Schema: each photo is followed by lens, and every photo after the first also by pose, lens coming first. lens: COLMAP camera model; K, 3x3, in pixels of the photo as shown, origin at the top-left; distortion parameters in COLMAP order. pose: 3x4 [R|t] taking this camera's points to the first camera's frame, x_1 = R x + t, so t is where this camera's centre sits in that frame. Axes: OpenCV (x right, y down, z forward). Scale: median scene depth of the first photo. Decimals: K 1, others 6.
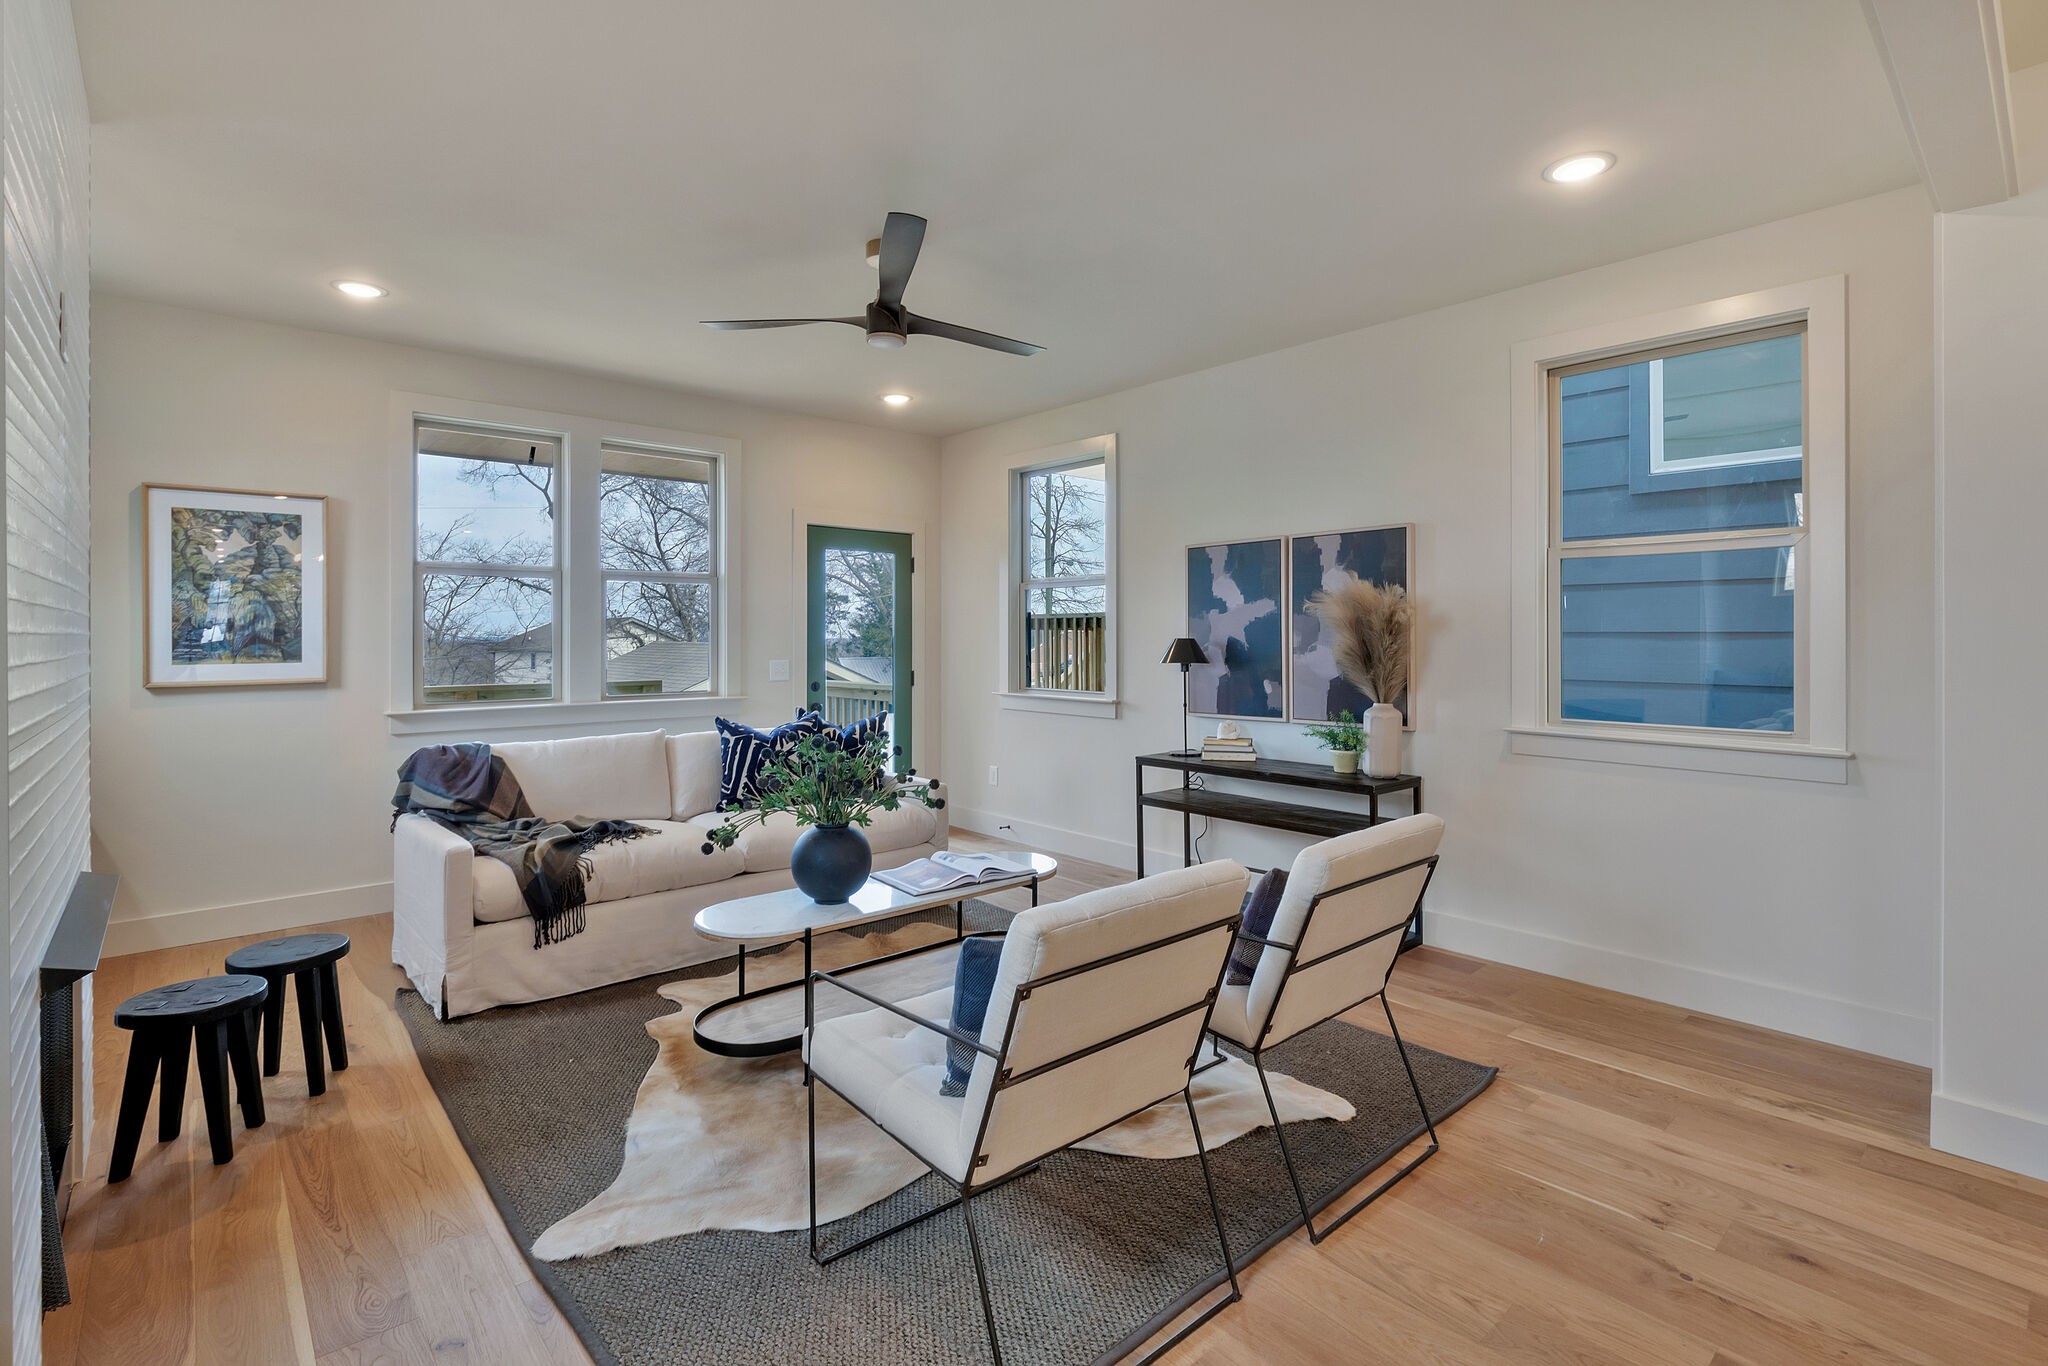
lens RADIAL K [[947.9, 0, 1029.7], [0, 947.9, 641.6], [0, 0, 1]] dist [0.000412, -0.000067]
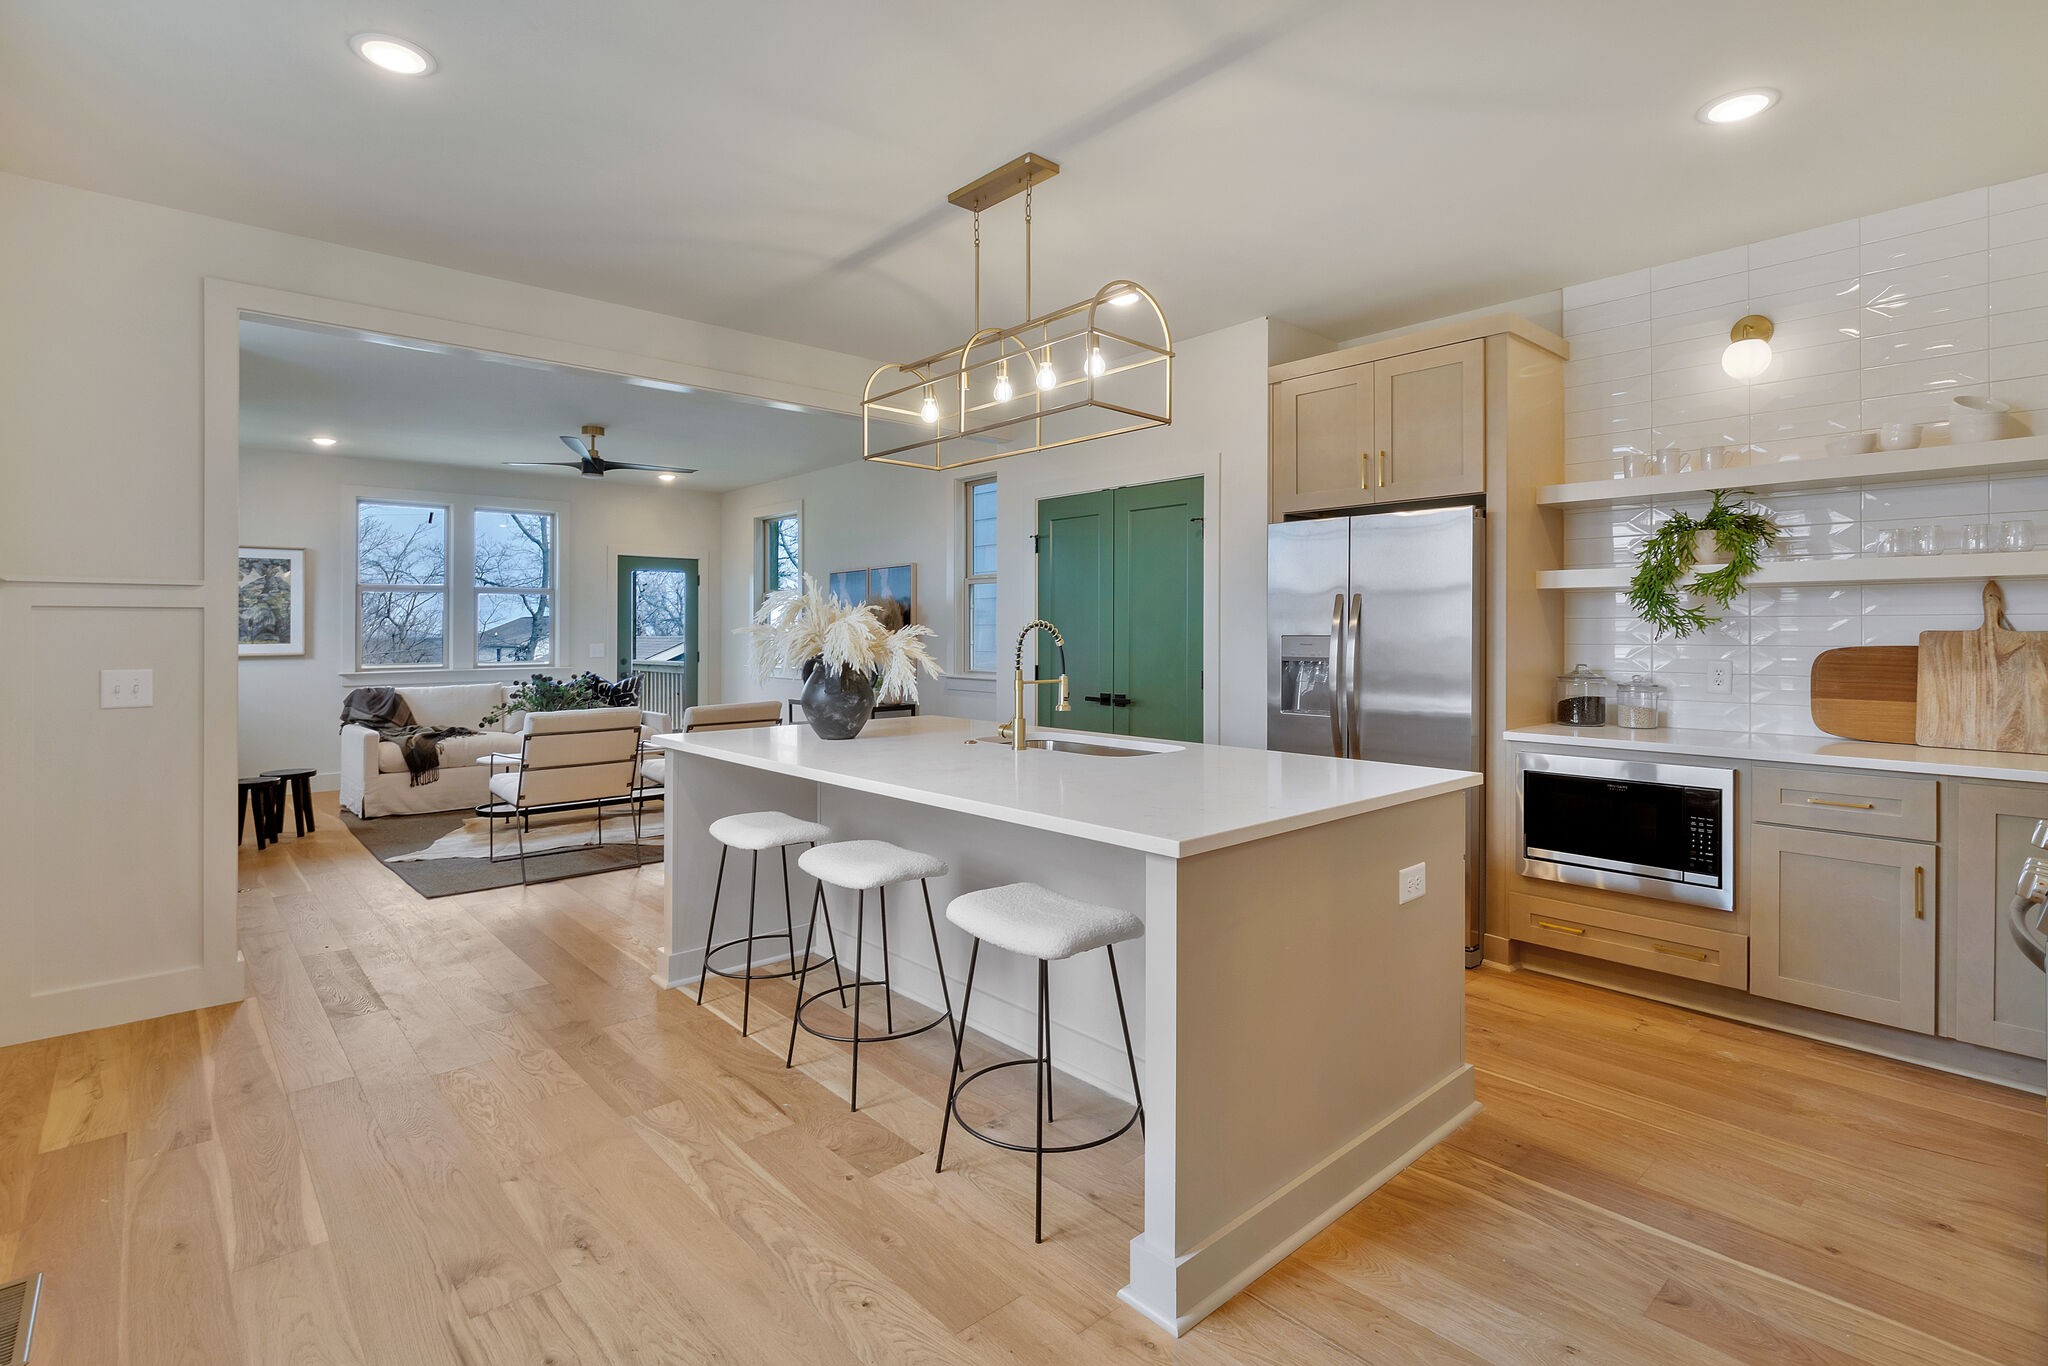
lens RADIAL K [[986.8, 0, 1025.9], [0, 986.8, 628.2], [0, 0, 1]] dist [0.001680, 0.000170]
pose [[0.999989, -0.002919, -0.003750, 0.629006], [0.002885, 0.999957, -0.008832, 0.014355], [0.003776, 0.008821, 0.999954, -0.862522]]
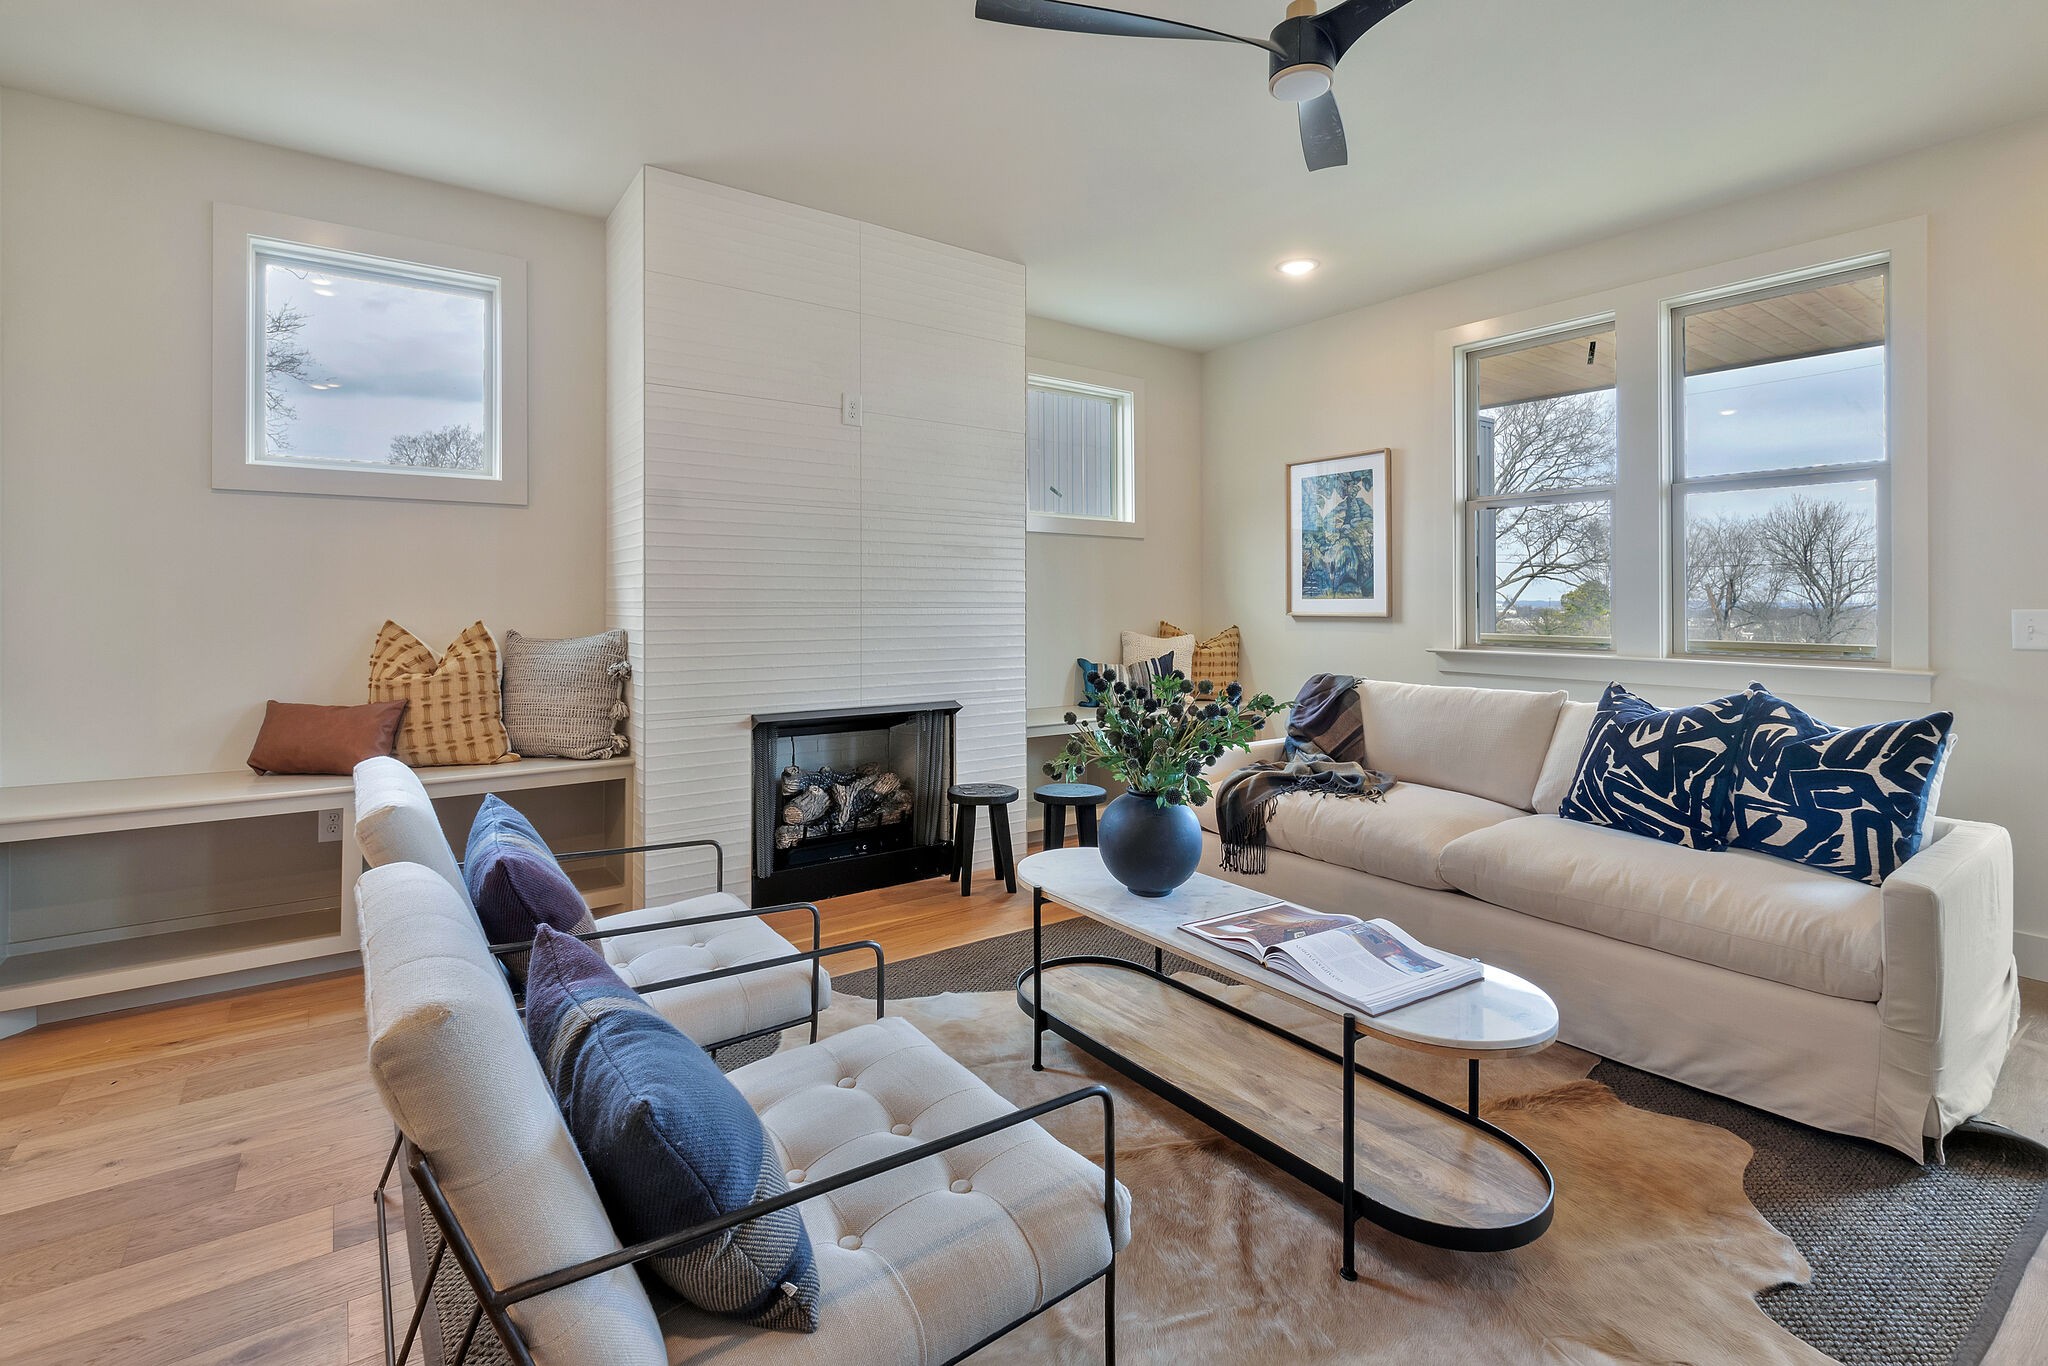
lens RADIAL K [[954.5, 0, 1026.9], [0, 954.5, 594.4], [0, 0, 1]] dist [-0.000918, -0.000126]
pose [[-0.095626, -0.006227, -0.995398, 0.431548], [-0.008596, 0.999948, -0.005430, 0.028170], [0.995380, 0.008037, -0.095675, 0.737953]]
